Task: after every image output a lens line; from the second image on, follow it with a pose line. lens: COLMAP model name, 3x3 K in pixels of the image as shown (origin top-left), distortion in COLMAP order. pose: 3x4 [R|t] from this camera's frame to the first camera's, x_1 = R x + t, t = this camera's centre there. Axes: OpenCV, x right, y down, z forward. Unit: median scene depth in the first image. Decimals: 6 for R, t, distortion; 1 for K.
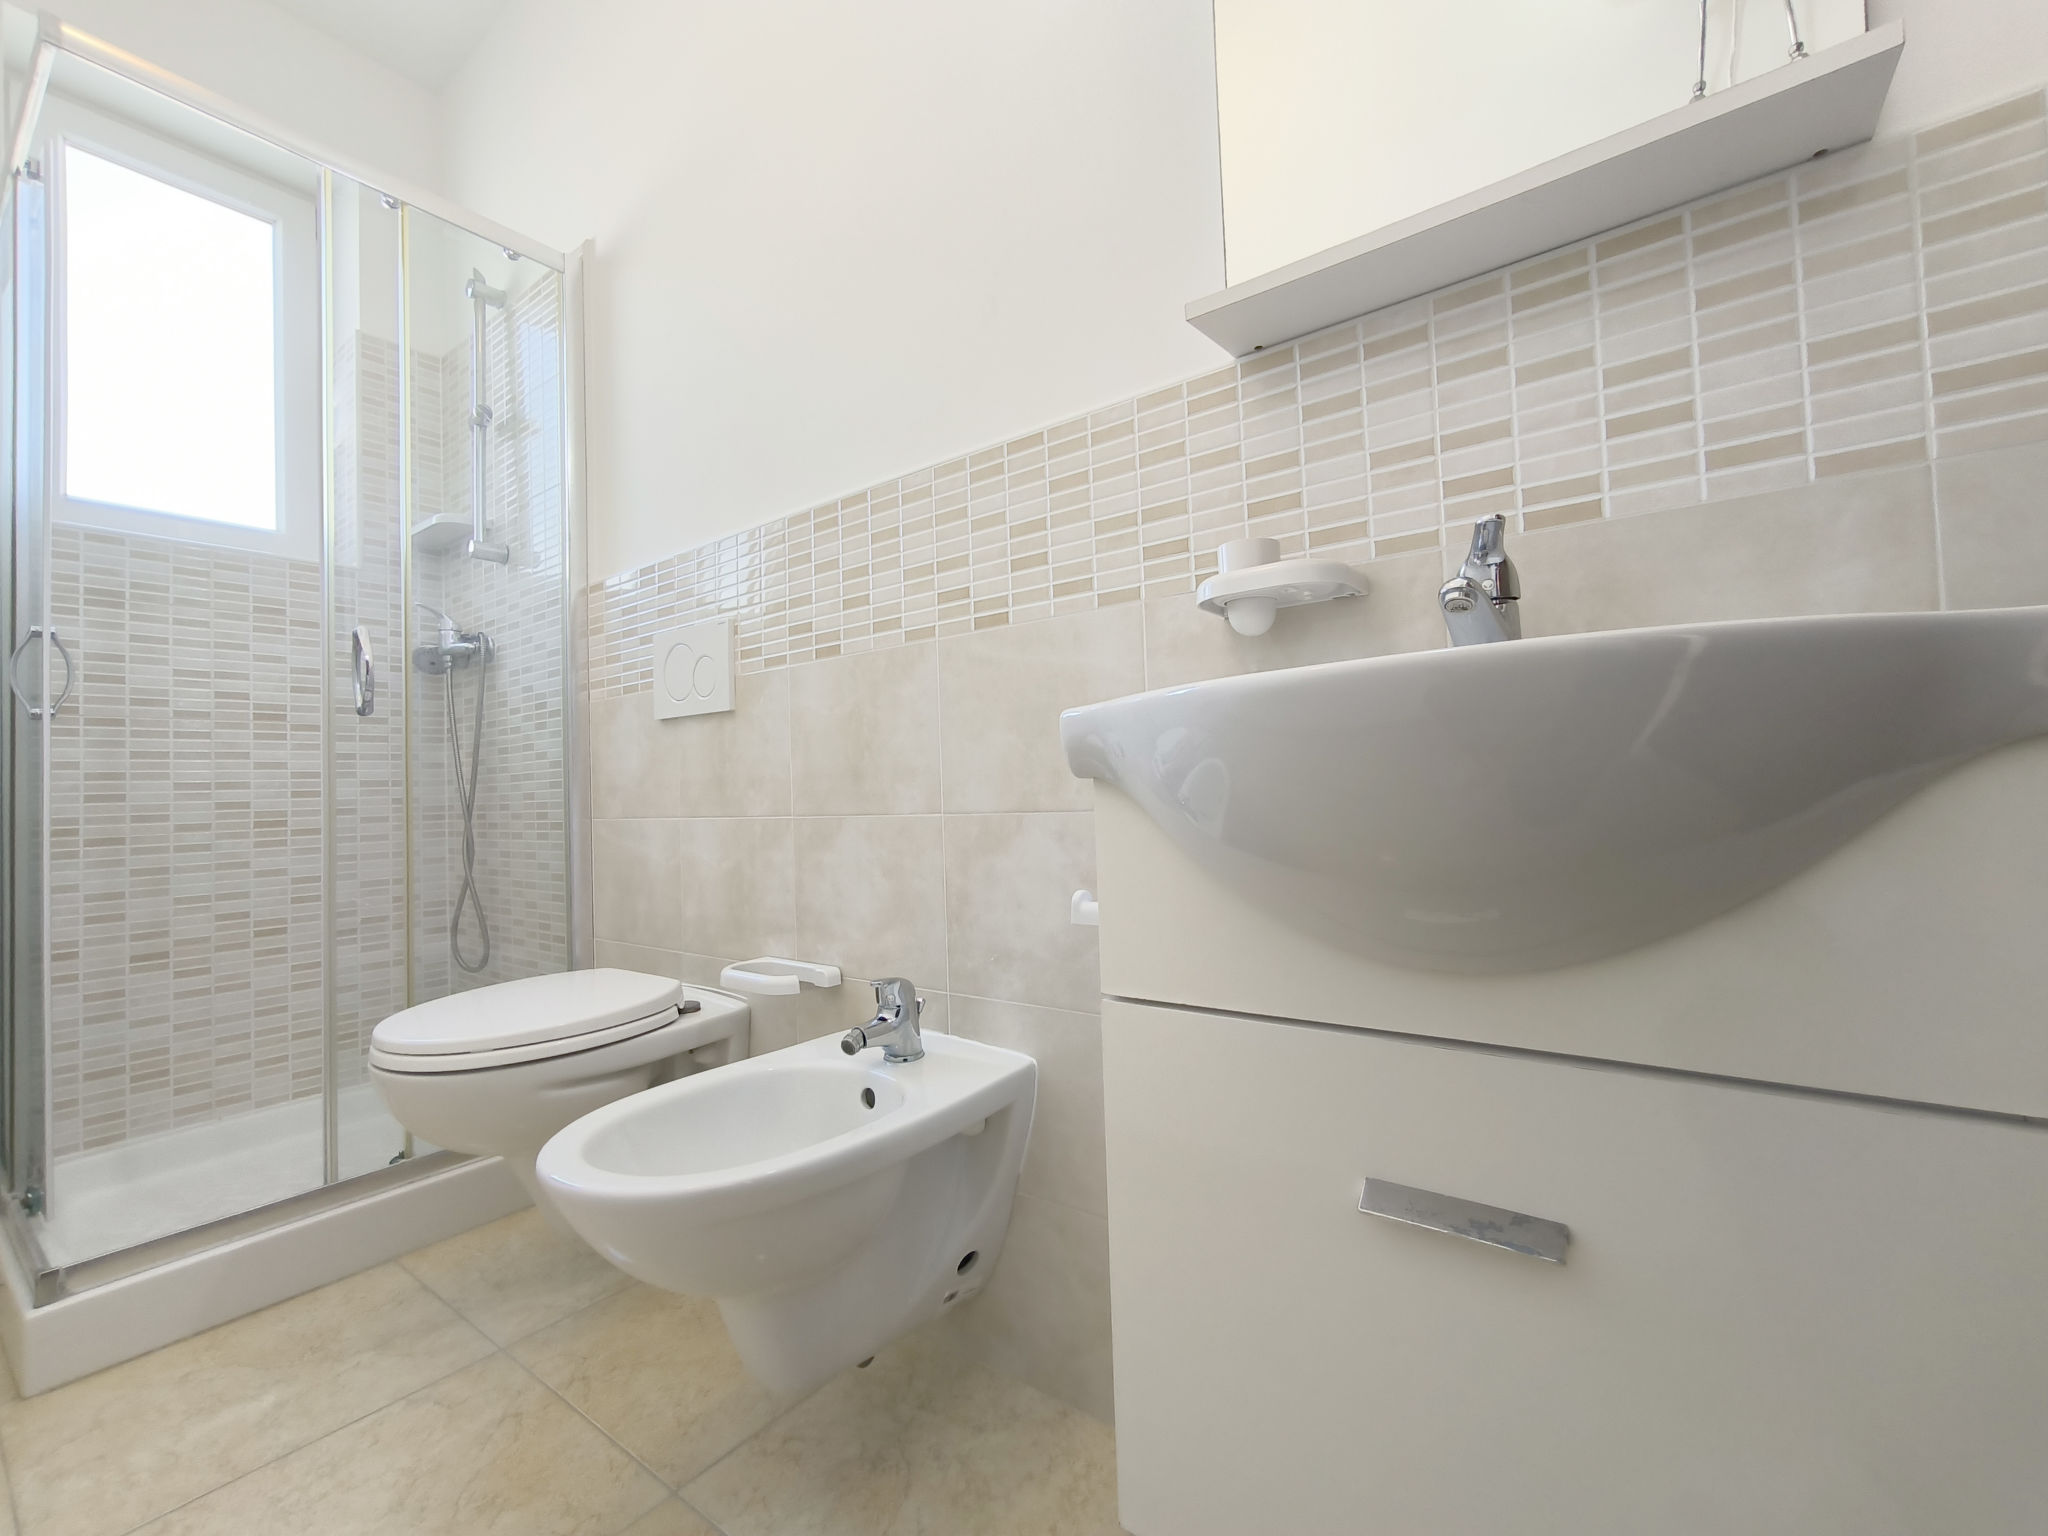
lens RADIAL K [[873.9, 0, 1015.3], [0, 873.9, 759.3], [0, 0, 1]] dist [-0.025610, 0.013093]
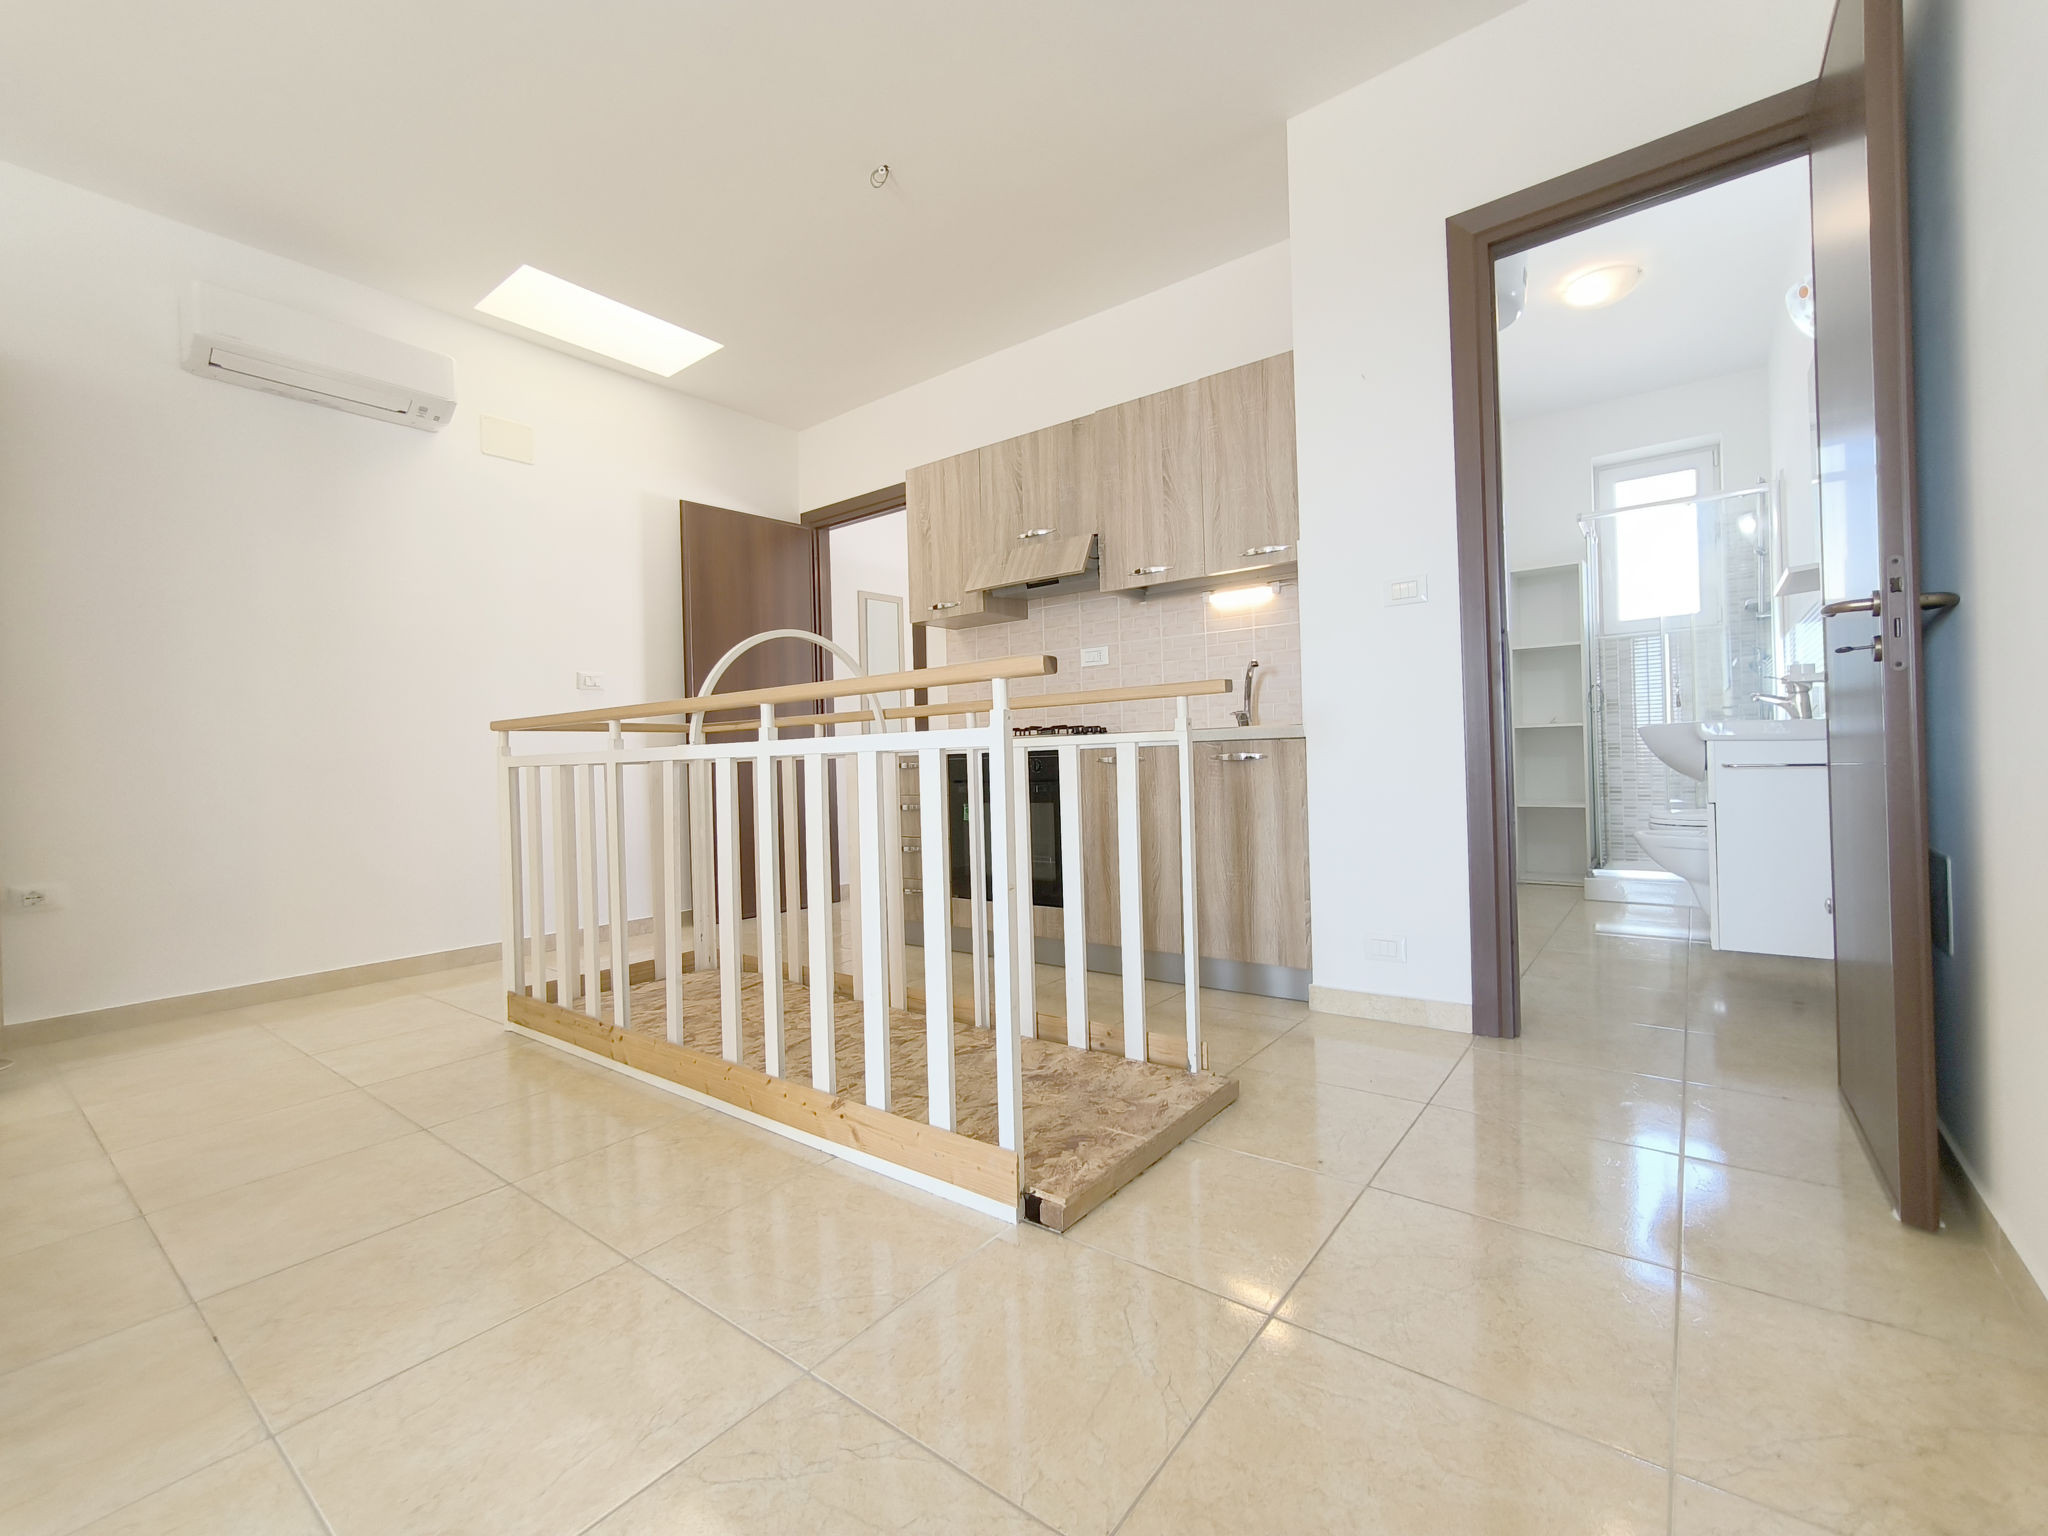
lens RADIAL K [[873.9, 0, 1015.3], [0, 873.9, 759.3], [0, 0, 1]] dist [-0.025610, 0.013093]
pose [[-0.015780, 0.040209, -0.999067, 2.364889], [0.061812, 0.997319, 0.039162, -0.148563], [0.997963, -0.061136, -0.018223, -1.225658]]
